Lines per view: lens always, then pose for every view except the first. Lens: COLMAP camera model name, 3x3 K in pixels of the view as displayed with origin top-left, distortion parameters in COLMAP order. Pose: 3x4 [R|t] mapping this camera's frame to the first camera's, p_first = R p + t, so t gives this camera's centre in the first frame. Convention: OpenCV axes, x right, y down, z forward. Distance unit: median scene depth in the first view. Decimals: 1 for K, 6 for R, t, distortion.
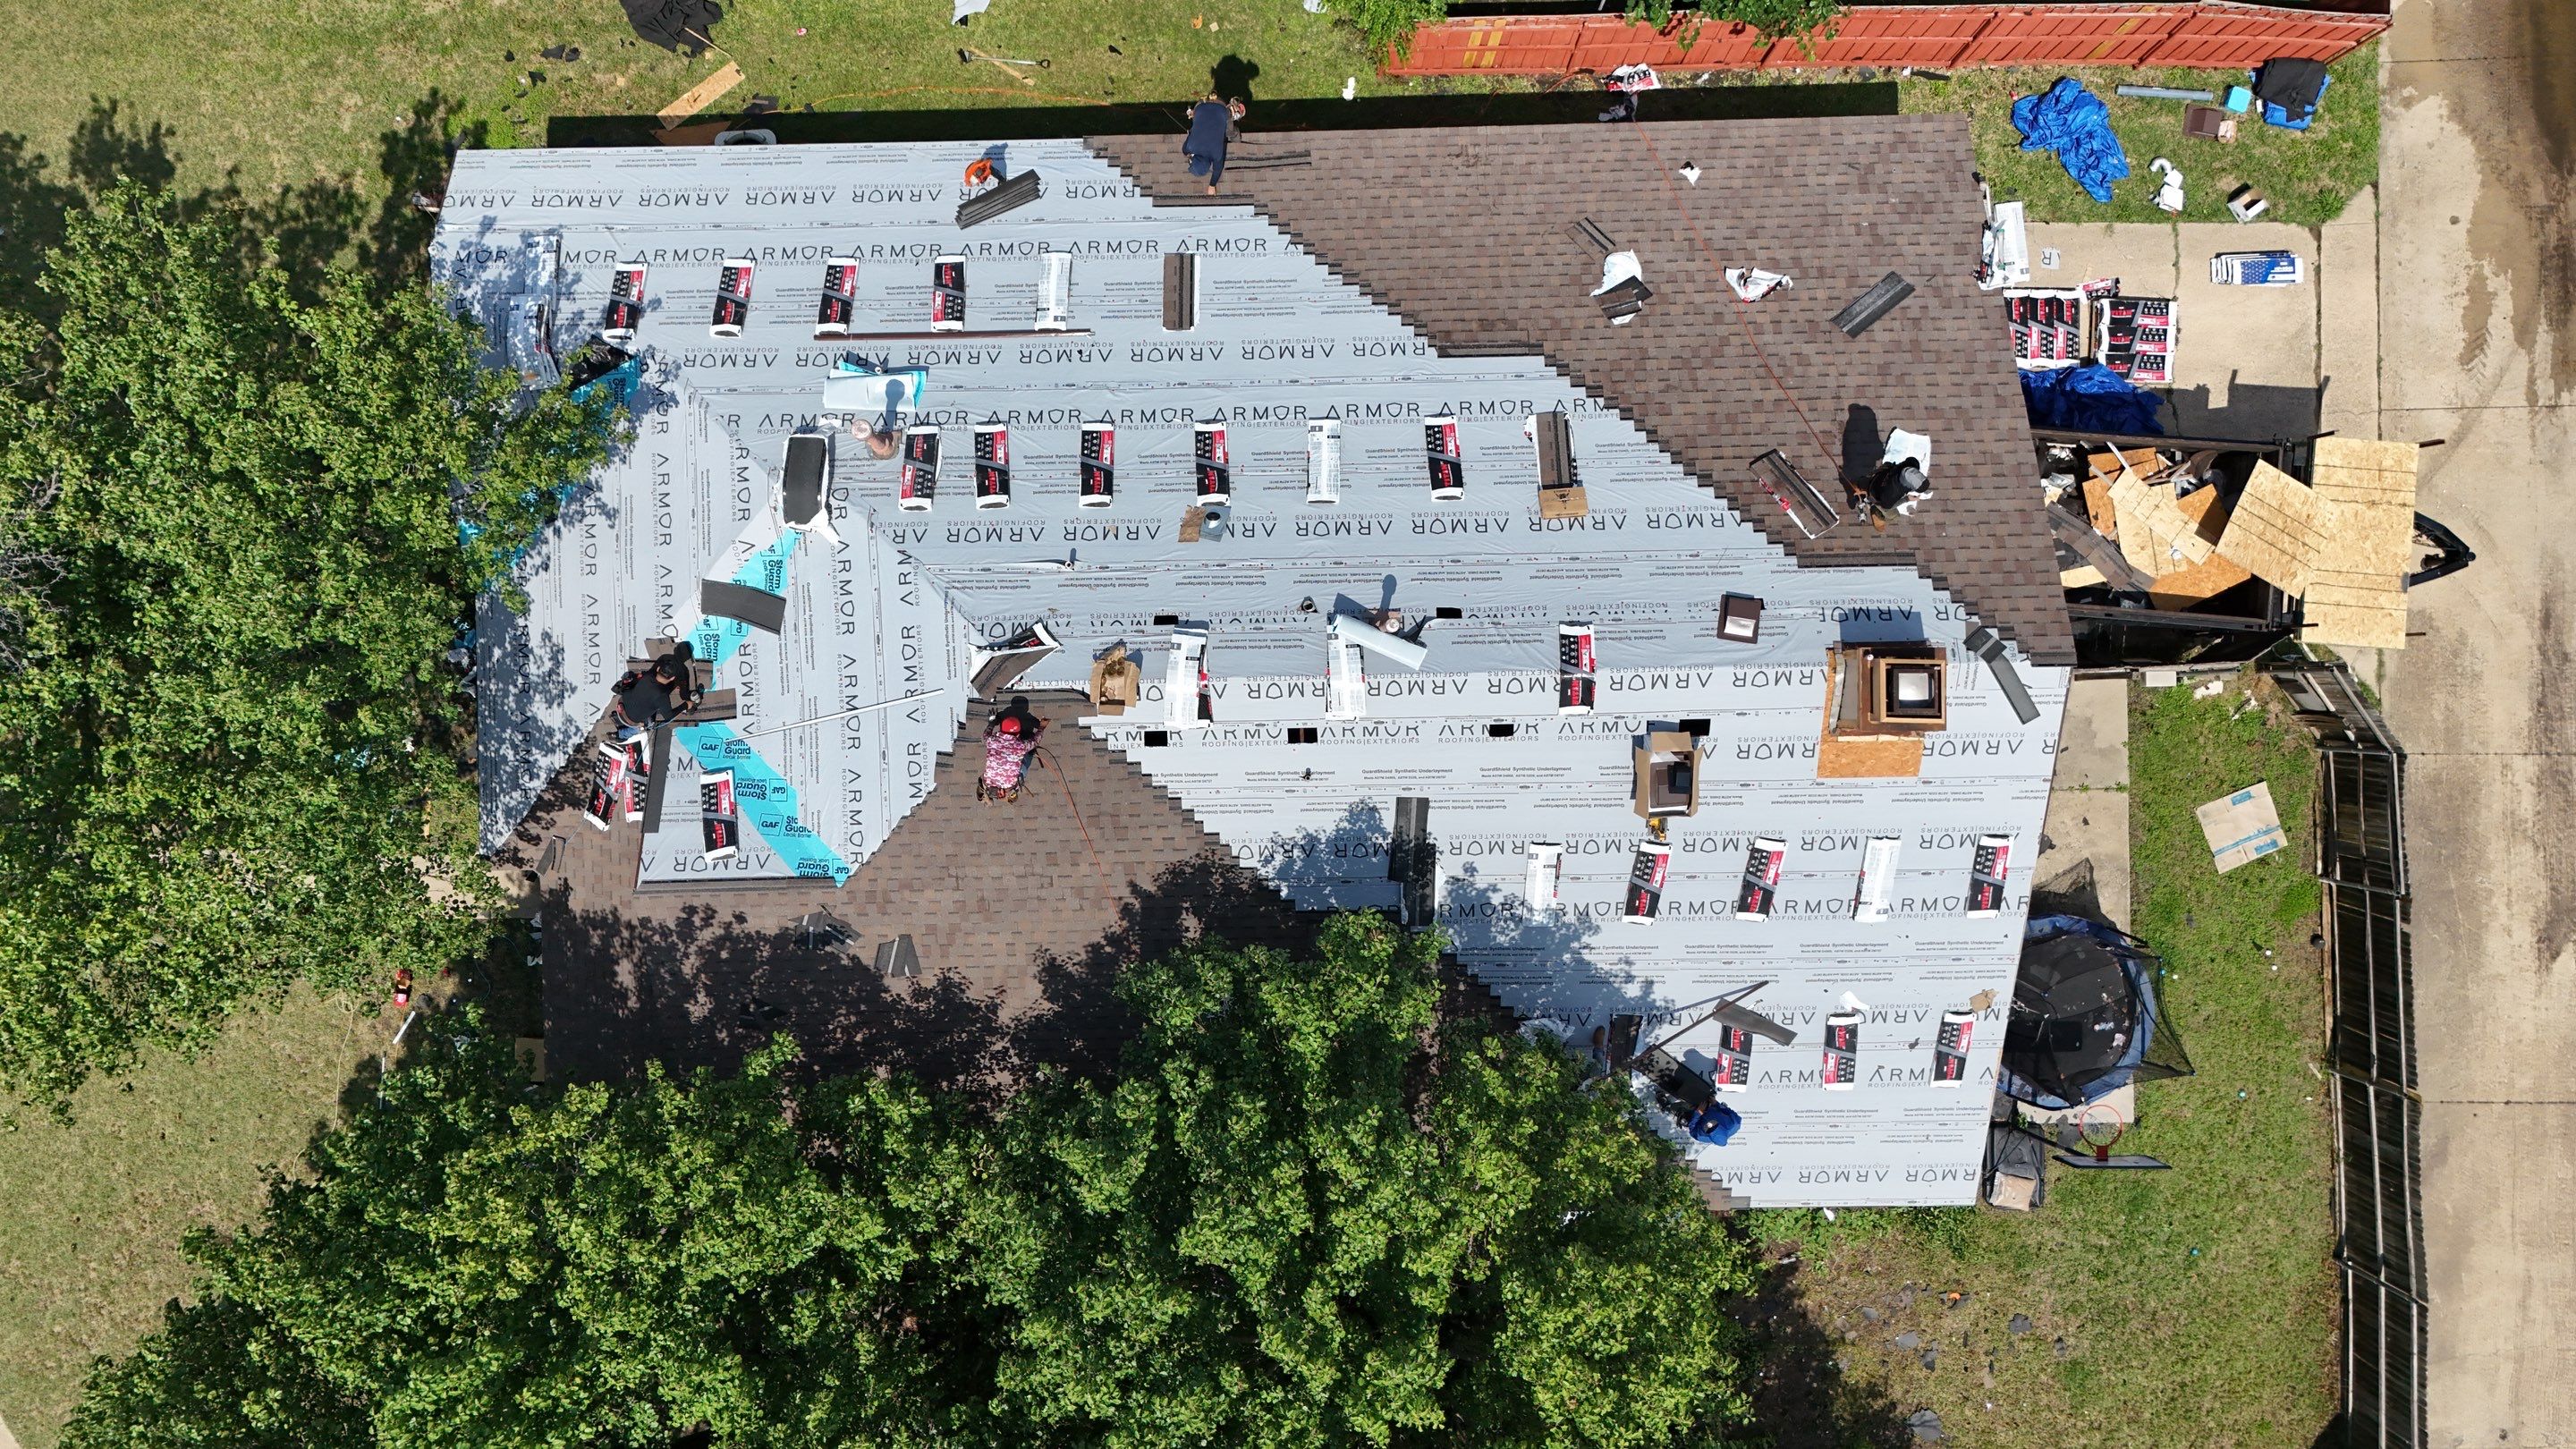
lens RADIAL K [[1878.3, 0, 1288.0], [0, 1878.3, 724.5], [0, 0, 1]] dist [0.170019, -0.000122]
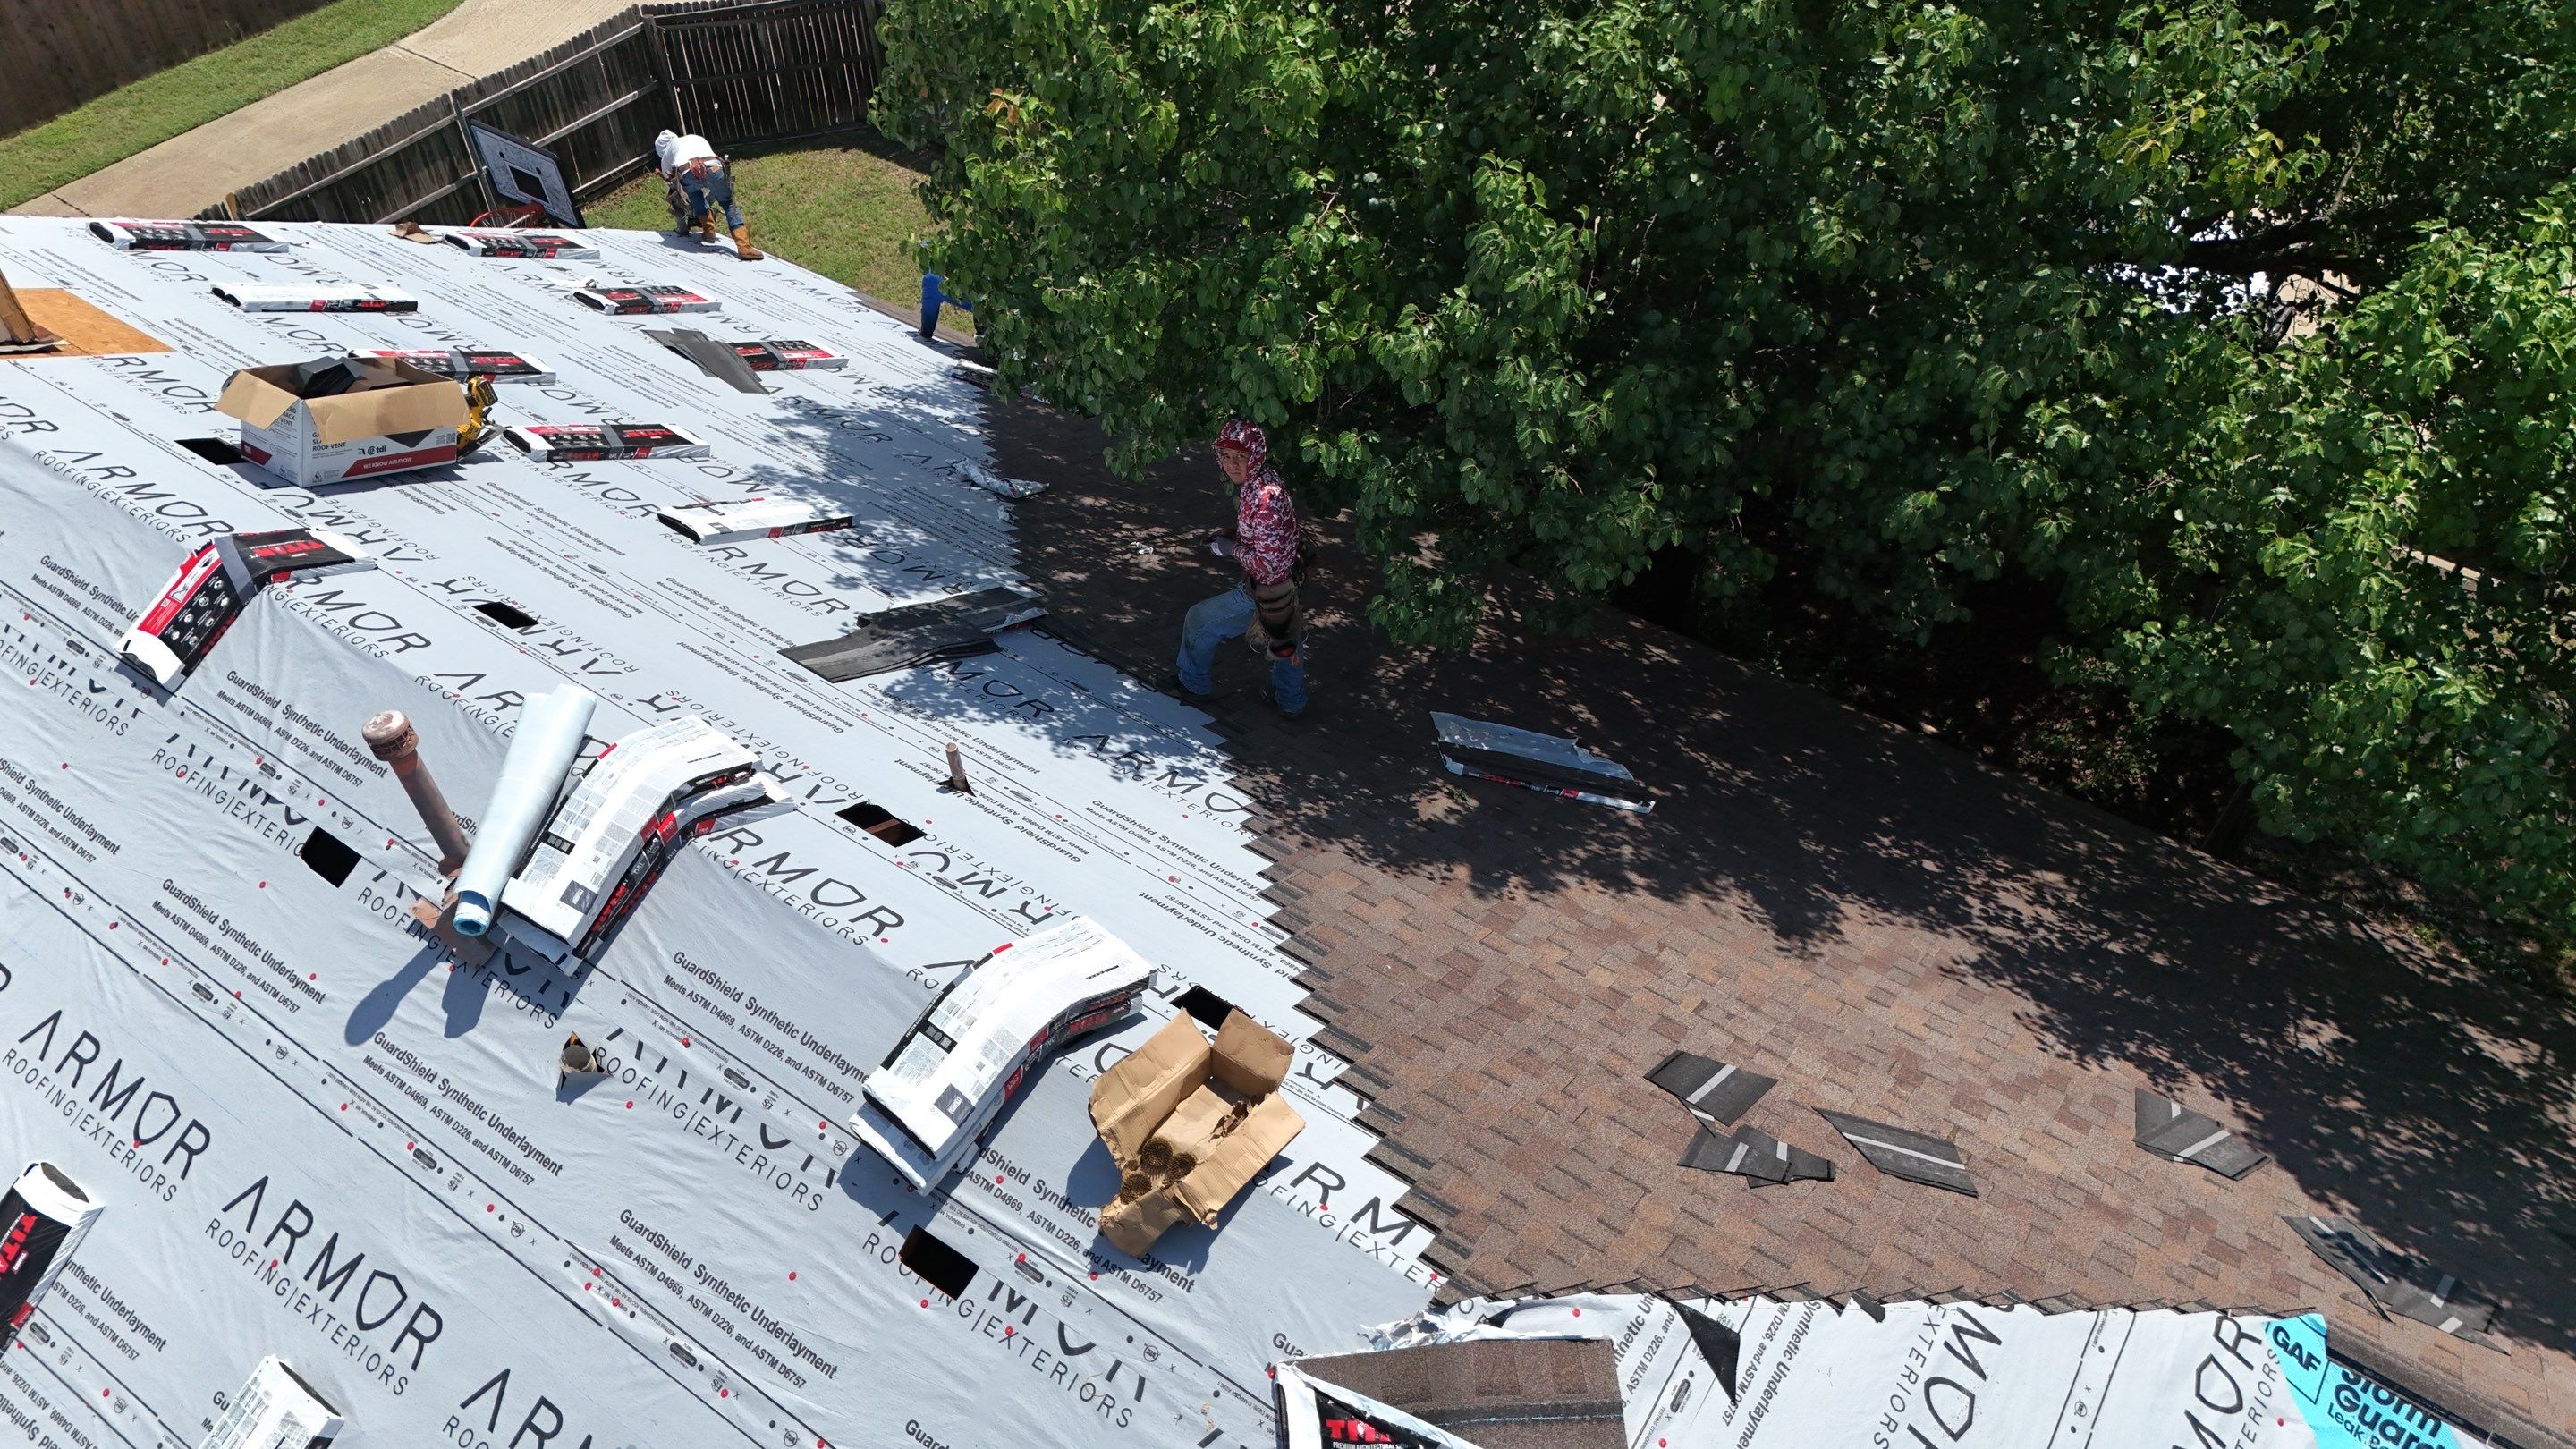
lens RADIAL K [[1929.4, 0, 1292.0], [0, 1929.4, 680.3], [0, 0, 1]] dist [0.036007, -0.000314]
pose [[-0.815267, -0.392398, 0.425868, -0.191315], [0.578784, -0.575852, 0.577411, -0.137401], [0.018662, 0.717230, 0.696586, 0.684693]]
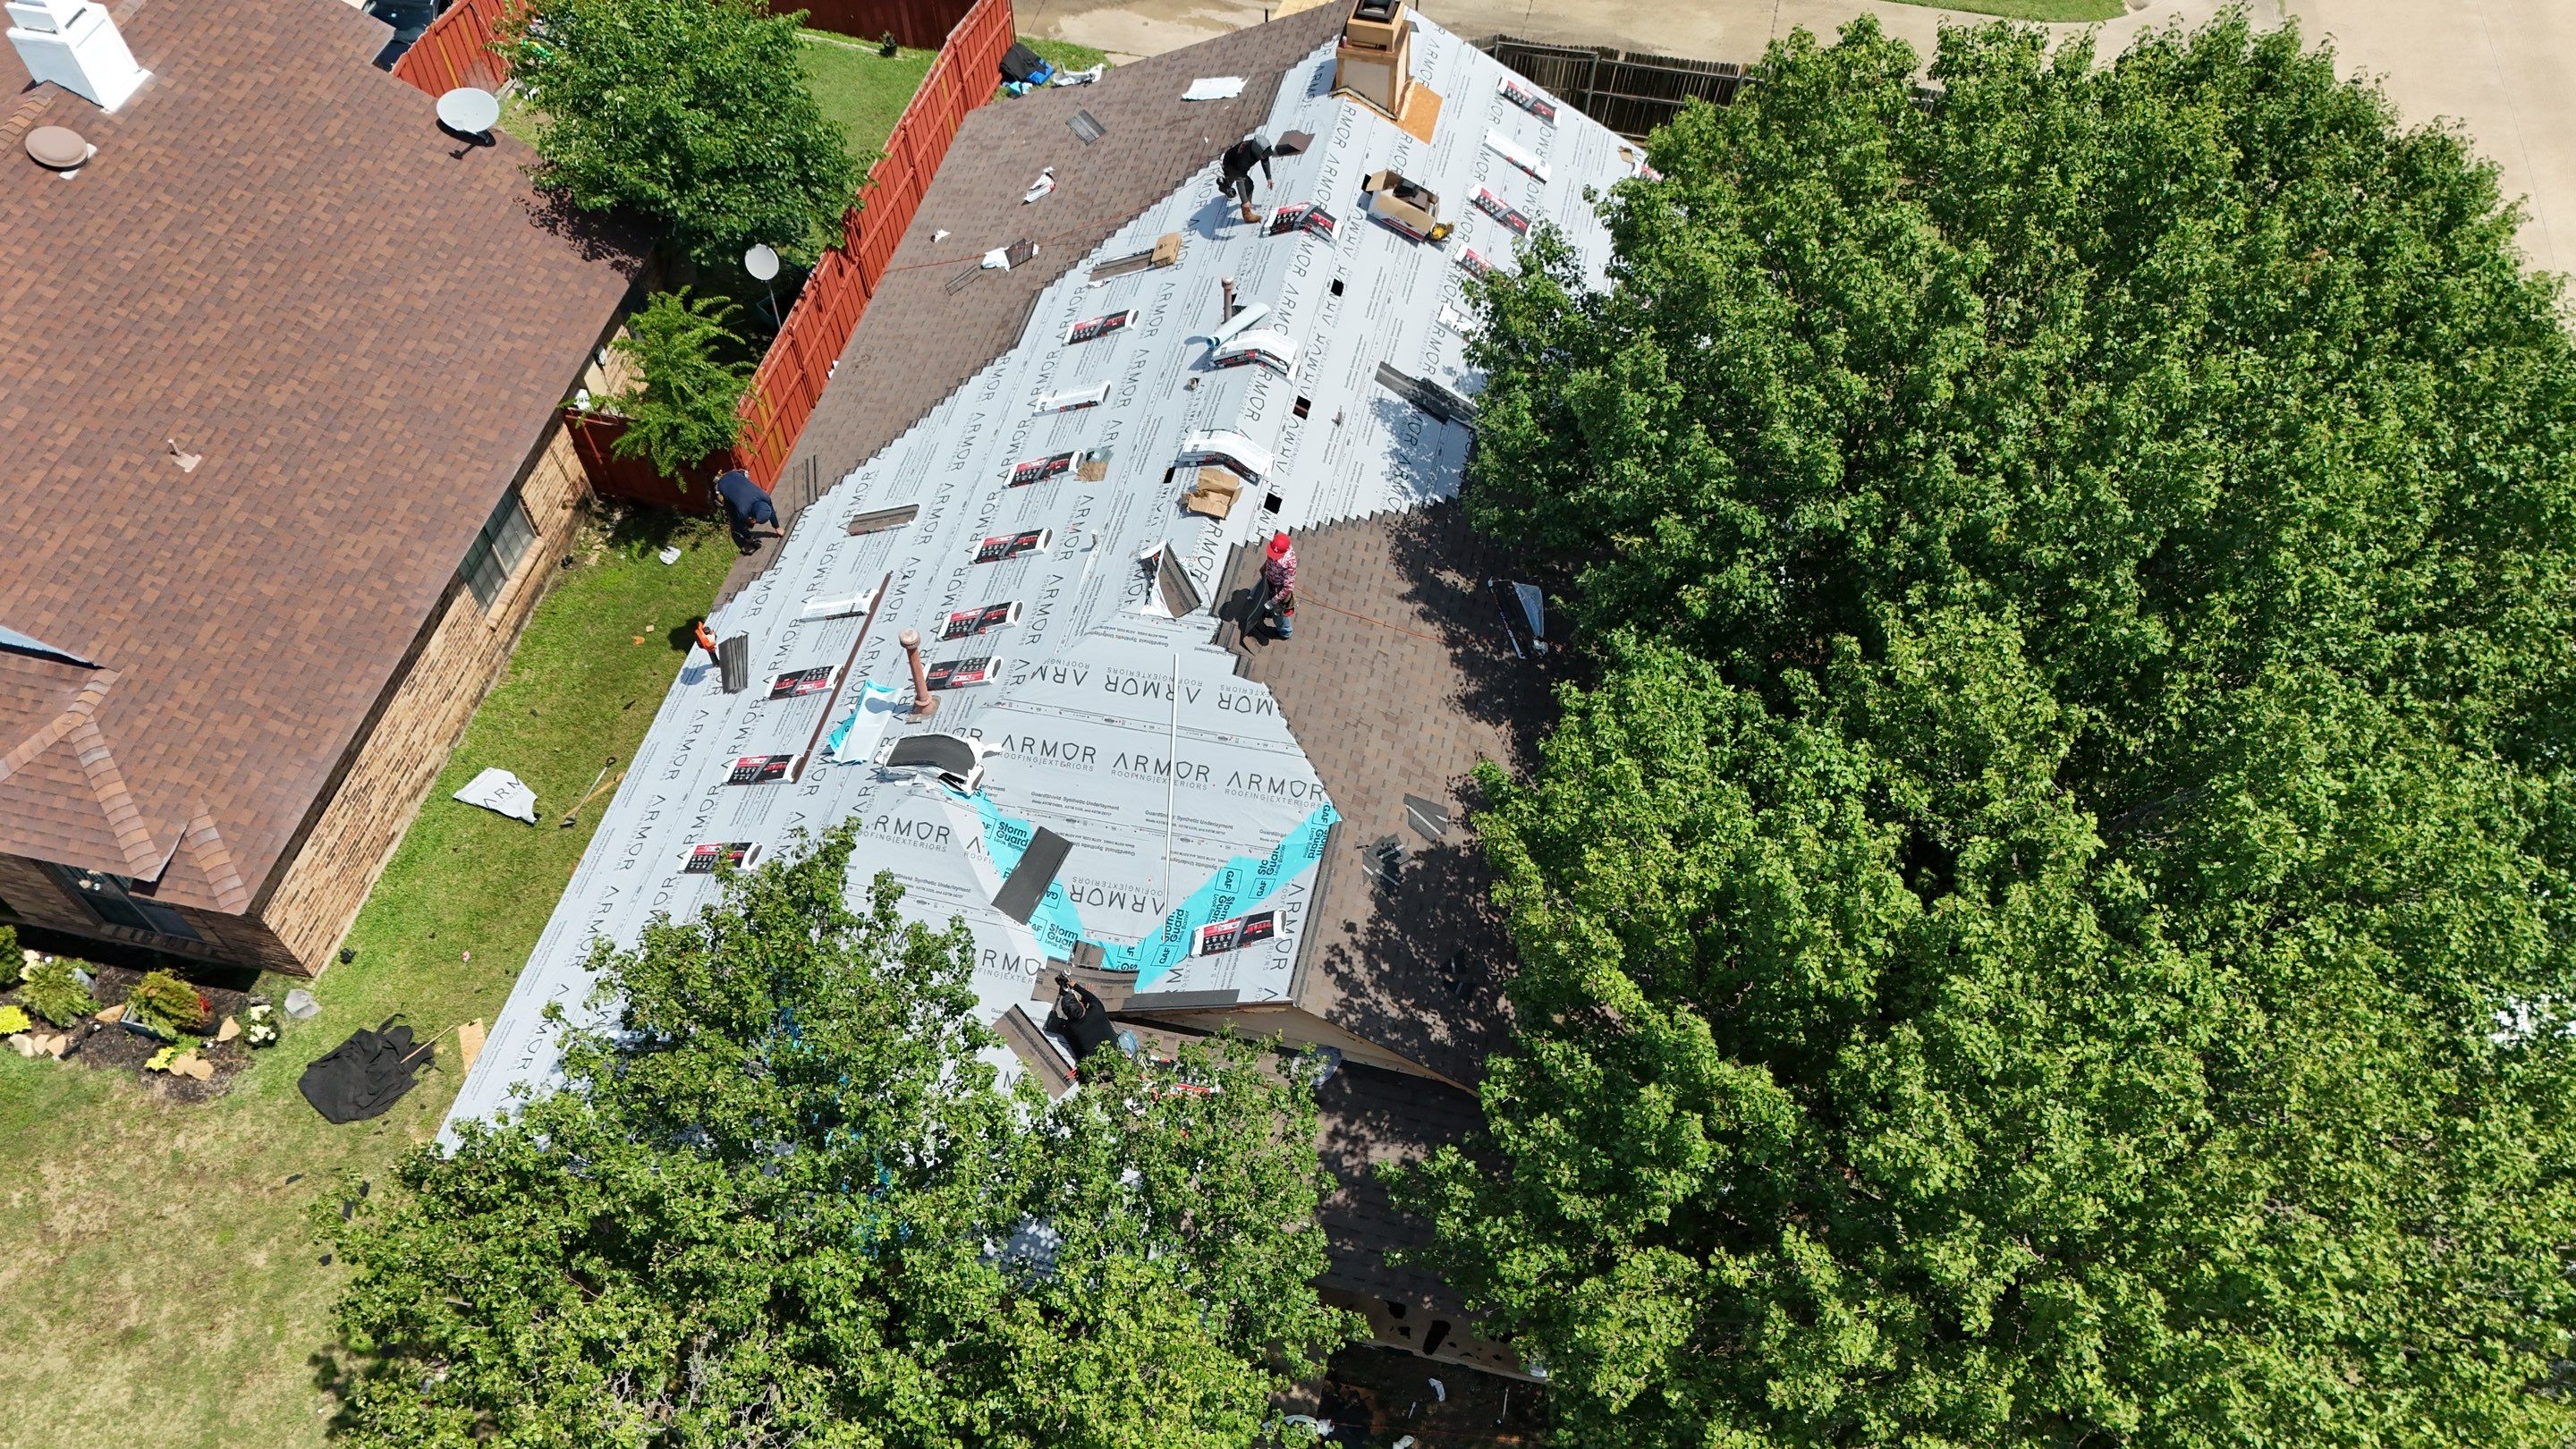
lens RADIAL K [[1878.3, 0, 1288.0], [0, 1878.3, 724.5], [0, 0, 1]] dist [0.170019, -0.000122]
pose [[0.239012, -0.779851, 0.578537, -0.747782], [0.971013, 0.190258, -0.144695, 0.185501], [0.002769, 0.596351, 0.802719, 0.198462]]
